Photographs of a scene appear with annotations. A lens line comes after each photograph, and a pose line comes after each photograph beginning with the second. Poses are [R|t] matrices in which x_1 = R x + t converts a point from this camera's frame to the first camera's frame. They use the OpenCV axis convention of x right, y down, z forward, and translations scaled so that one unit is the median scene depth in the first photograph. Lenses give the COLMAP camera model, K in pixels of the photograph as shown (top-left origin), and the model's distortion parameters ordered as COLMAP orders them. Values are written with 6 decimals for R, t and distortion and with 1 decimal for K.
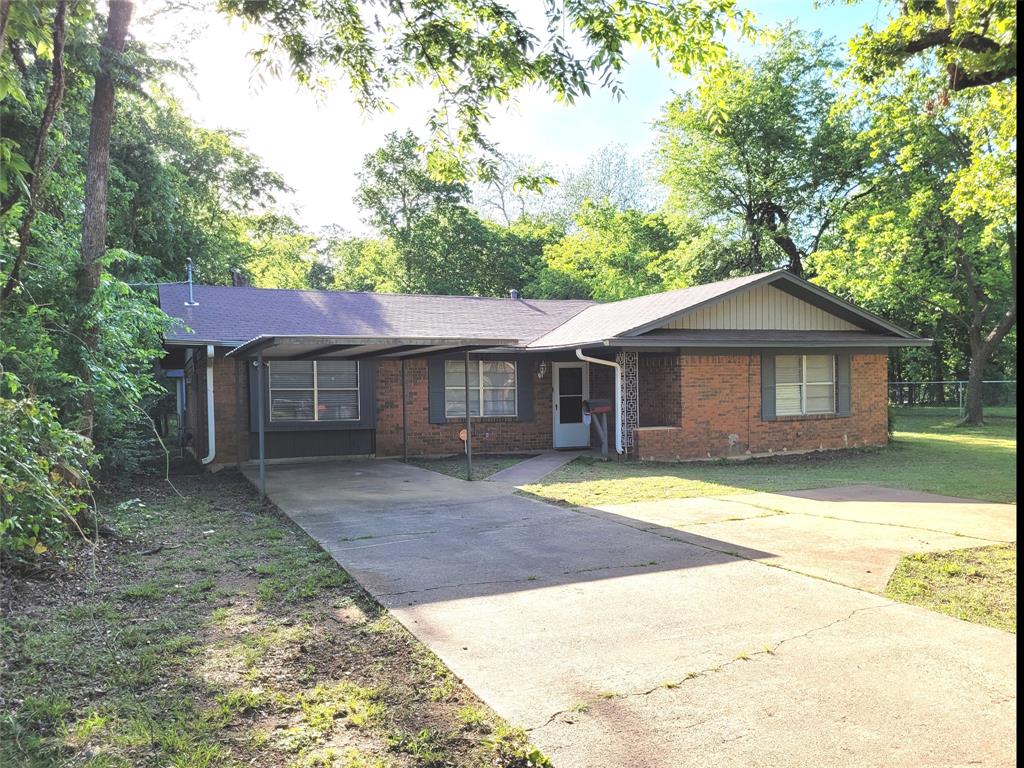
lens RADIAL K [[766.4, 0, 511.8], [0, 766.4, 382.8], [0, 0, 1]] dist [0.058465, -0.049597]
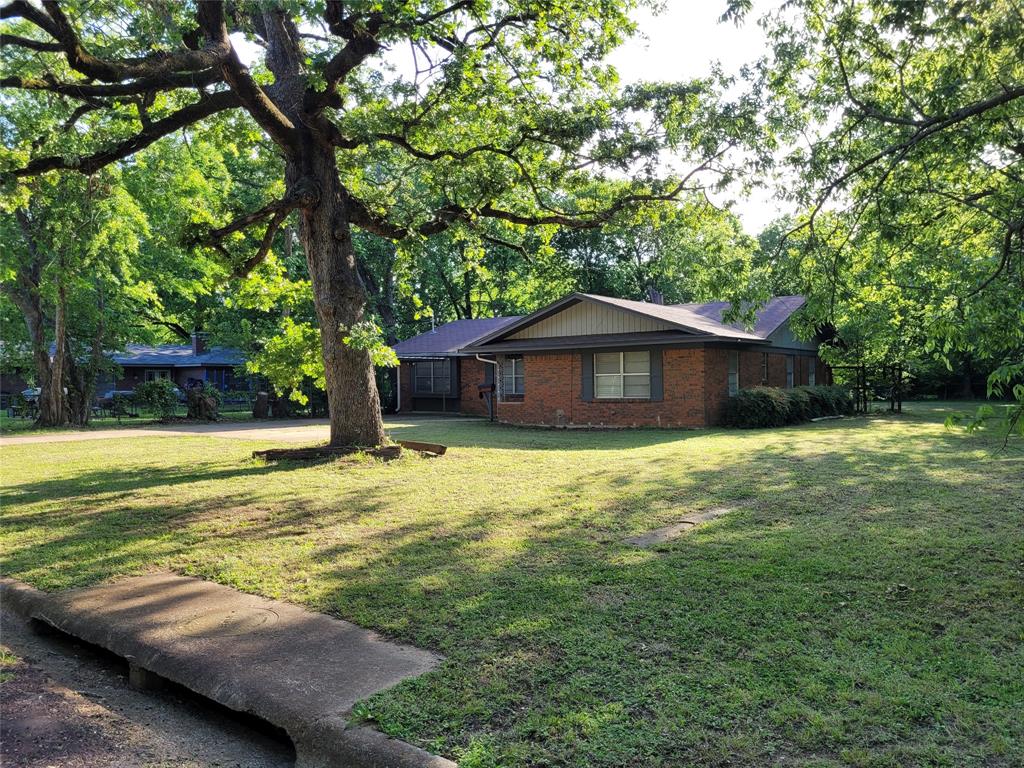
lens RADIAL K [[766.4, 0, 509.2], [0, 766.4, 382.4], [0, 0, 1]] dist [0.058465, -0.049597]
pose [[0.487994, 0.012670, -0.872755, 1.482724], [0.009221, 0.999764, 0.019670, -0.012907], [0.872798, -0.017646, 0.487762, 0.222166]]
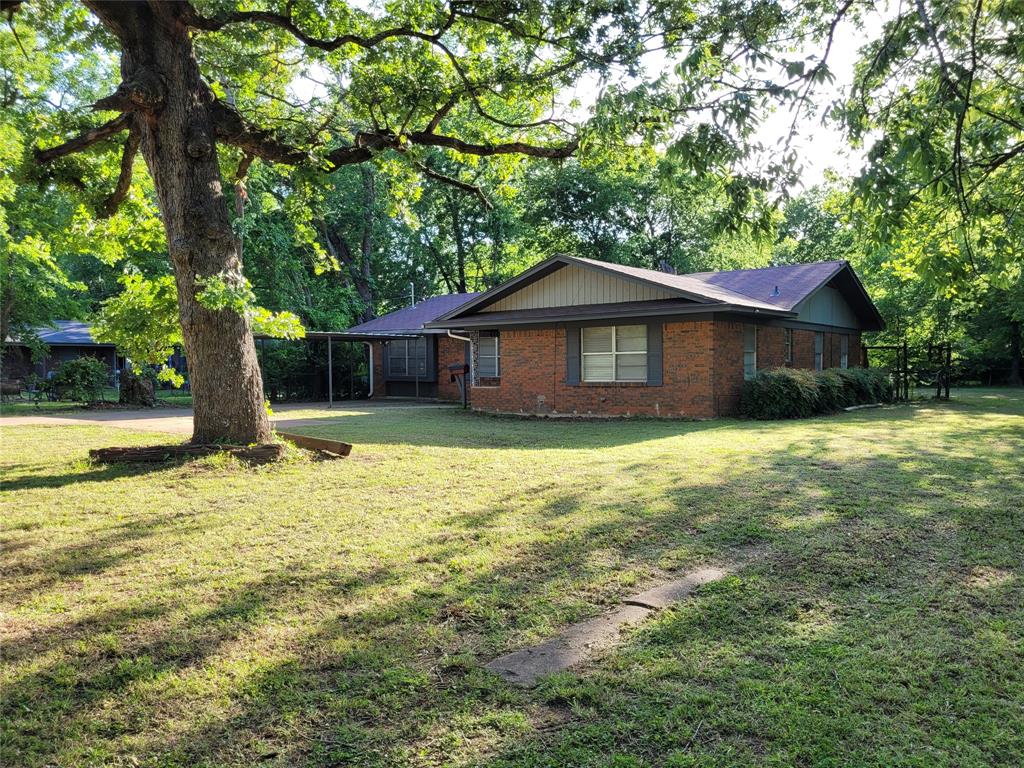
lens RADIAL K [[766.4, 0, 509.3], [0, 766.4, 387.3], [0, 0, 1]] dist [0.058465, -0.049597]
pose [[0.463973, 0.036994, -0.885076, 1.319353], [0.006004, 0.998973, 0.044902, 0.000154], [0.885829, -0.026148, 0.463275, 0.401649]]
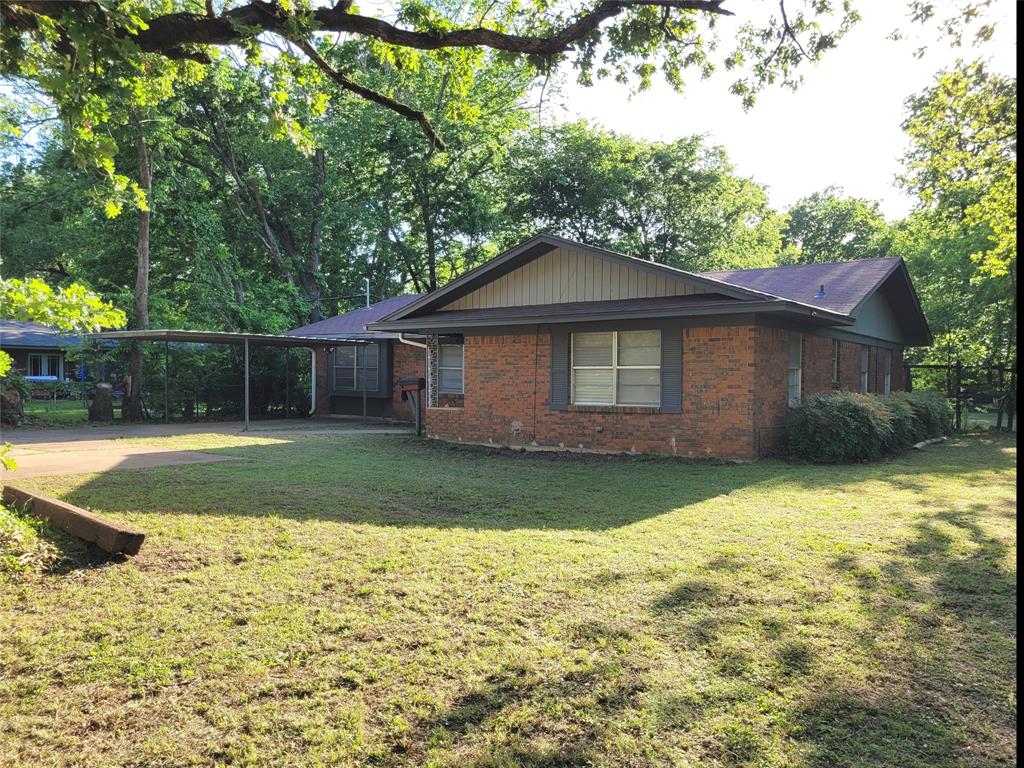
lens RADIAL K [[766.4, 0, 517.6], [0, 766.4, 389.4], [0, 0, 1]] dist [0.058465, -0.049597]
pose [[0.493798, 0.034359, -0.868897, 1.069861], [-0.012402, 0.999396, 0.032472, -0.000351], [0.869488, -0.005259, 0.493926, 0.553403]]
